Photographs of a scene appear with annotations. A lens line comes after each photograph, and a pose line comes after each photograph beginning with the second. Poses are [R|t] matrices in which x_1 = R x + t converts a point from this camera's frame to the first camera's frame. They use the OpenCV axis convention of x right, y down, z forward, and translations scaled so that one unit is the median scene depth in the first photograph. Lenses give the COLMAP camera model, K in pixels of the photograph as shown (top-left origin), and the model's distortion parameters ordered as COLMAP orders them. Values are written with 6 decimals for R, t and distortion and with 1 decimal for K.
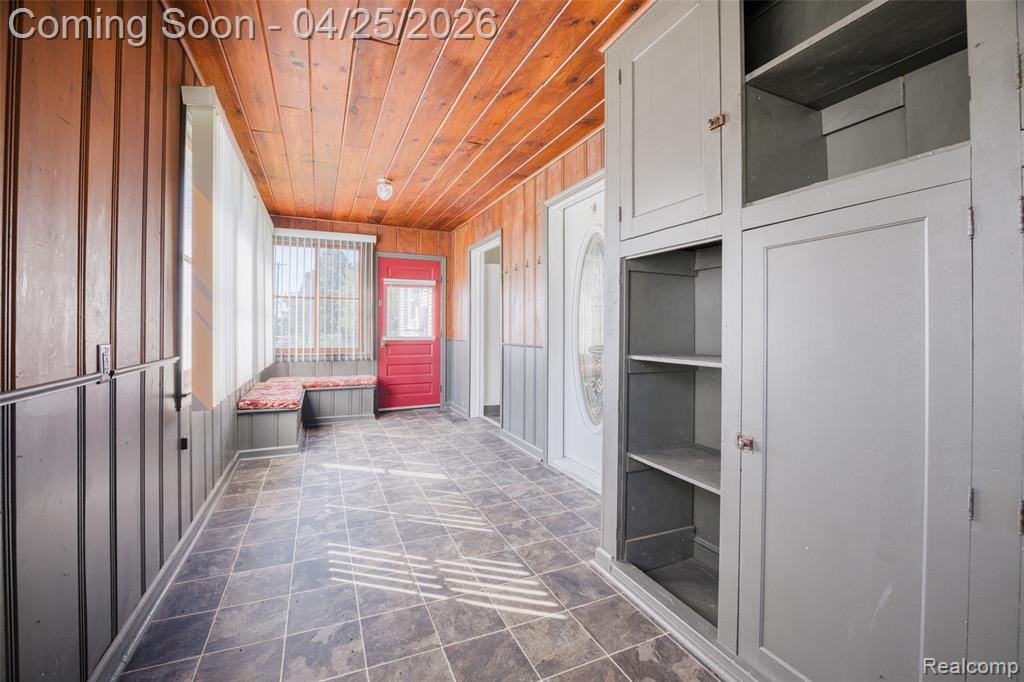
lens RADIAL K [[410.9, 0, 509.4], [0, 410.9, 332.1], [0, 0, 1]] dist [-0.023541, 0.000395]
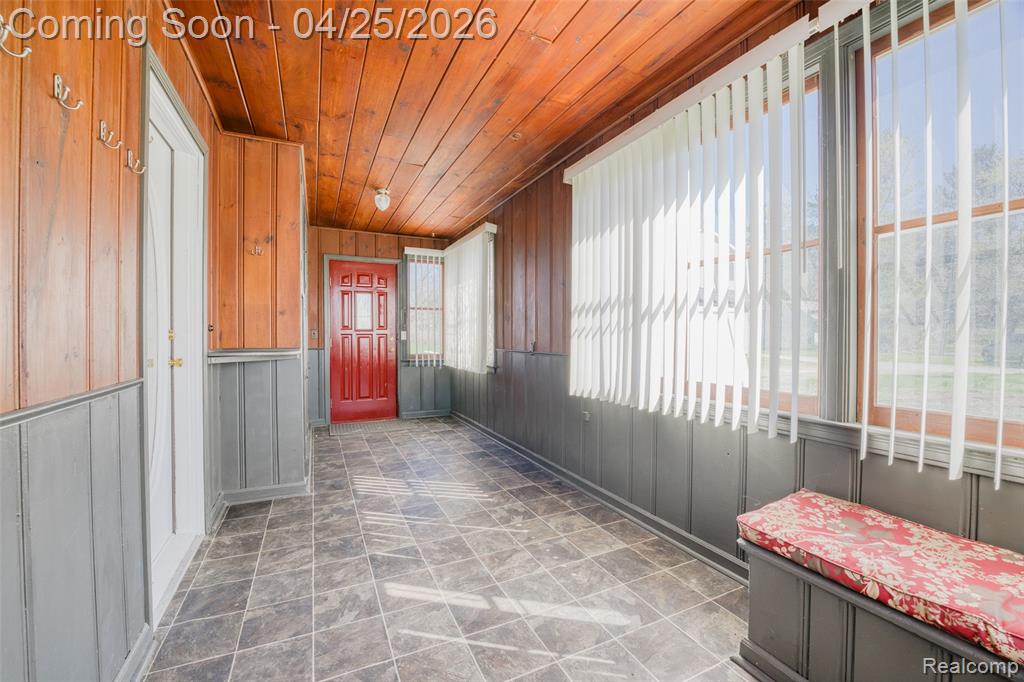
lens RADIAL K [[410.9, 0, 512.1], [0, 410.9, 338.3], [0, 0, 1]] dist [-0.023541, 0.000395]
pose [[-0.999803, -0.005778, -0.018965, -0.422006], [-0.006080, 0.999855, 0.015879, -0.028804], [0.018871, 0.015991, -0.999694, 2.045778]]
